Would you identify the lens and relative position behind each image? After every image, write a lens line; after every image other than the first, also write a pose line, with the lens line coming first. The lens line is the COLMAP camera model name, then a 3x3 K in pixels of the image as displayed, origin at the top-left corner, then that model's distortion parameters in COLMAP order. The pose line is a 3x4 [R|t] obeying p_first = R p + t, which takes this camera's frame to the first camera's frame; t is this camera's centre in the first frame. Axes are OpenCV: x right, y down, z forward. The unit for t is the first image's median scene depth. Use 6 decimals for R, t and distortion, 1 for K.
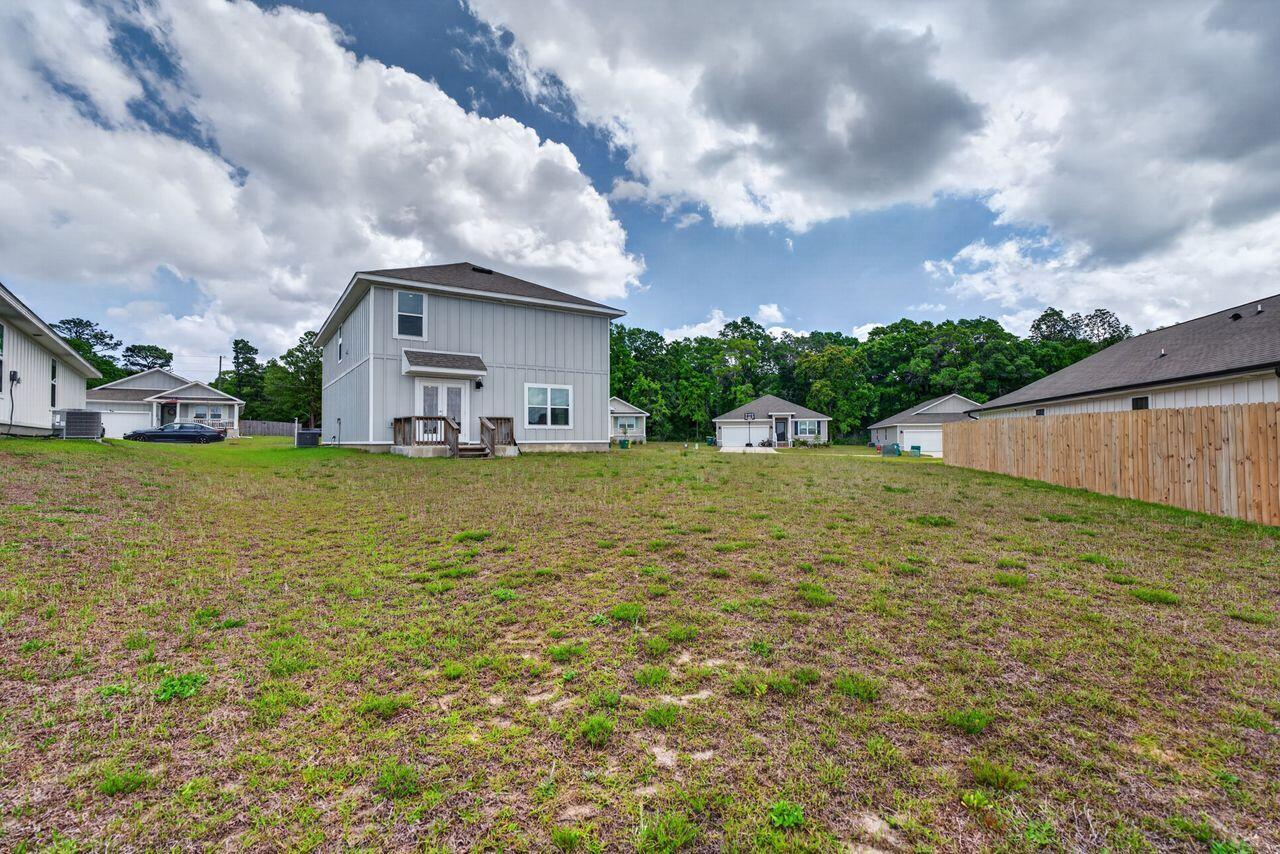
lens RADIAL K [[575.1, 0, 639.4], [0, 575.1, 421.8], [0, 0, 1]] dist [0.002013, -0.001283]
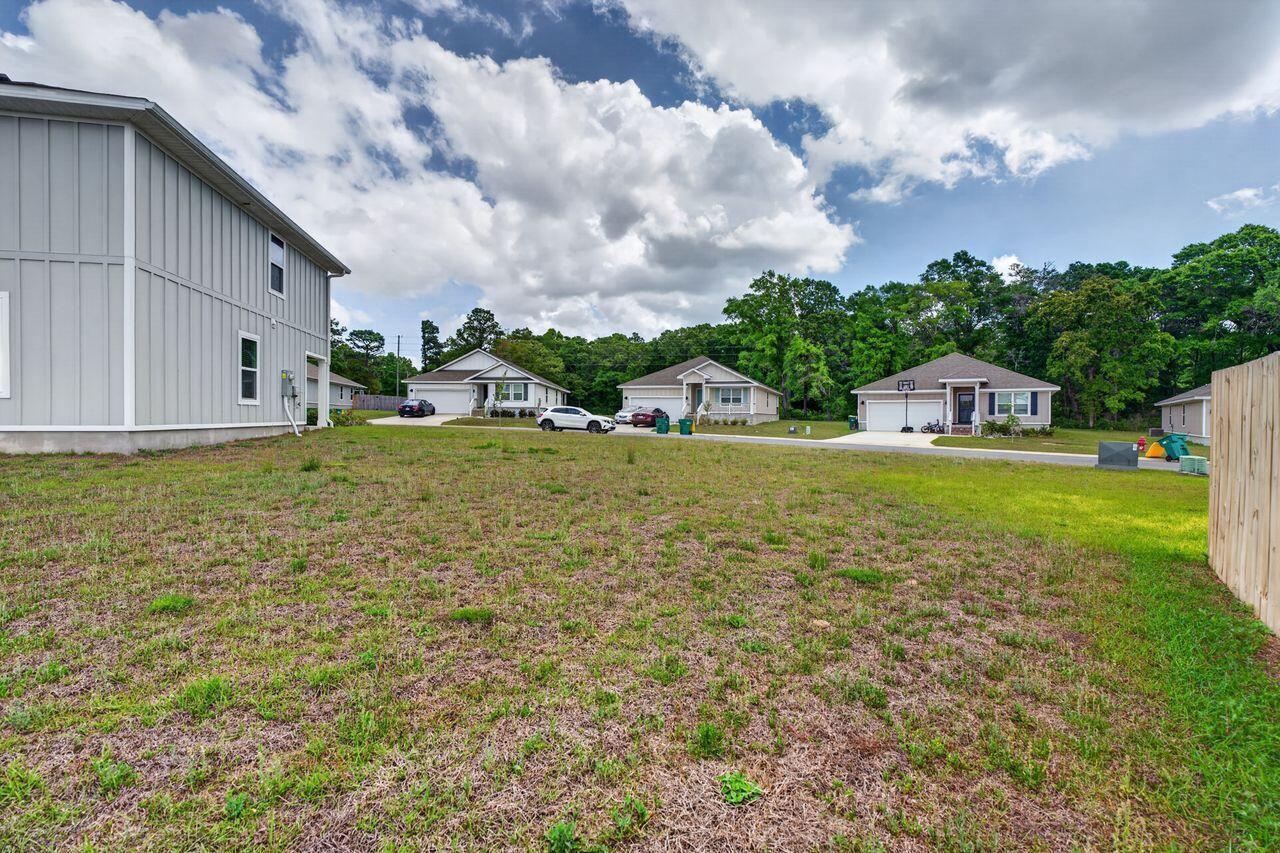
lens RADIAL K [[575.1, 0, 636.9], [0, 575.1, 425.8], [0, 0, 1]] dist [0.002013, -0.001283]
pose [[0.921633, 0.018655, -0.387614, 0.109322], [0.000075, 0.998835, 0.048250, 0.003102], [0.388063, -0.044498, 0.920558, 0.188742]]
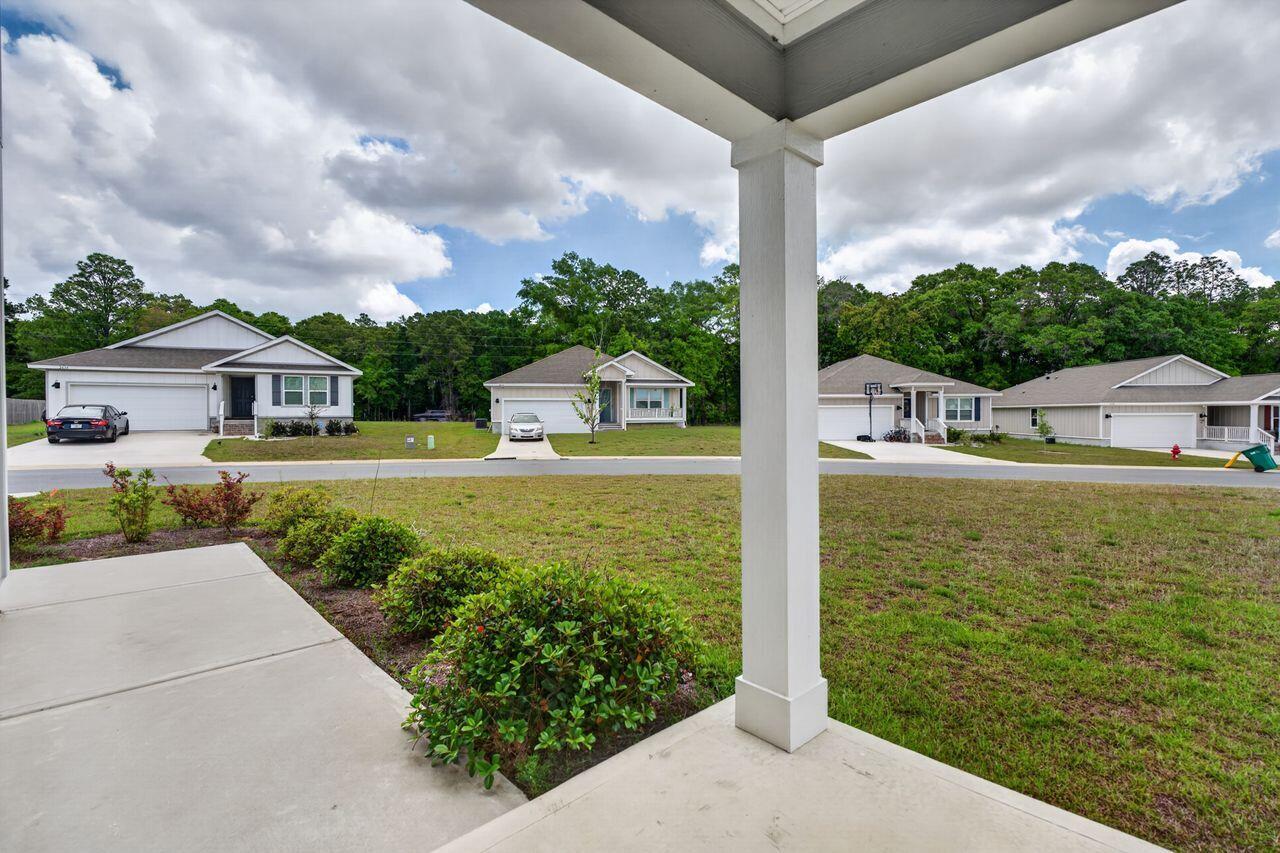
lens RADIAL K [[575.1, 0, 642.0], [0, 575.1, 426.4], [0, 0, 1]] dist [0.002013, -0.001283]
pose [[0.988874, -0.002296, 0.148735, -0.079091], [-0.005328, 0.998692, 0.050845, -0.000017], [-0.148658, -0.051072, 0.987569, 0.313420]]
